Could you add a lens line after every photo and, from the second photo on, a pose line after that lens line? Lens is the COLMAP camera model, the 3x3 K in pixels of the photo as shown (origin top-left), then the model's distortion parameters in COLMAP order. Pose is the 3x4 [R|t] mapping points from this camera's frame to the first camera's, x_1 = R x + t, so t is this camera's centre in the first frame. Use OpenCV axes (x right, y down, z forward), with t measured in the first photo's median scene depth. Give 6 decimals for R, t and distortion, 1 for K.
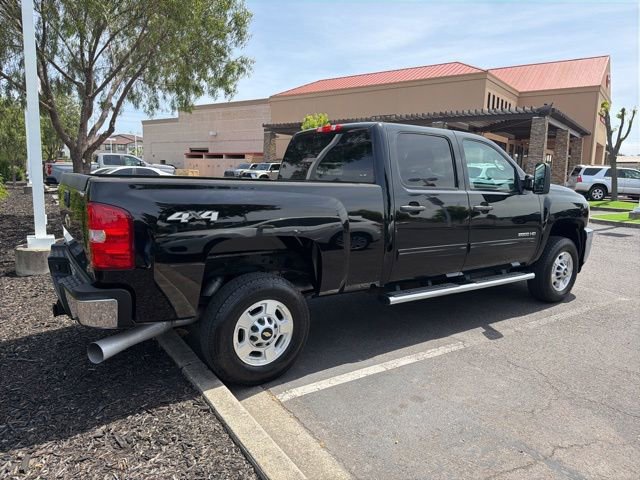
lens RADIAL K [[448.2, 0, 325.0], [0, 448.2, 240.0], [0, 0, 1]] dist [0.047270, -0.060703]
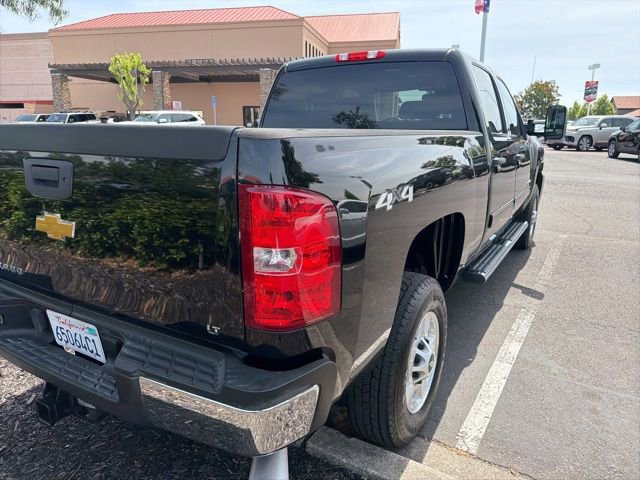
lens RADIAL K [[448.2, 0, 331.5], [0, 448.2, 233.0], [0, 0, 1]] dist [0.047270, -0.060703]
pose [[0.905380, -0.116110, 0.408419, -0.346191], [0.078873, 0.991134, 0.106925, -0.043576], [-0.417213, -0.064595, 0.906510, 0.312882]]
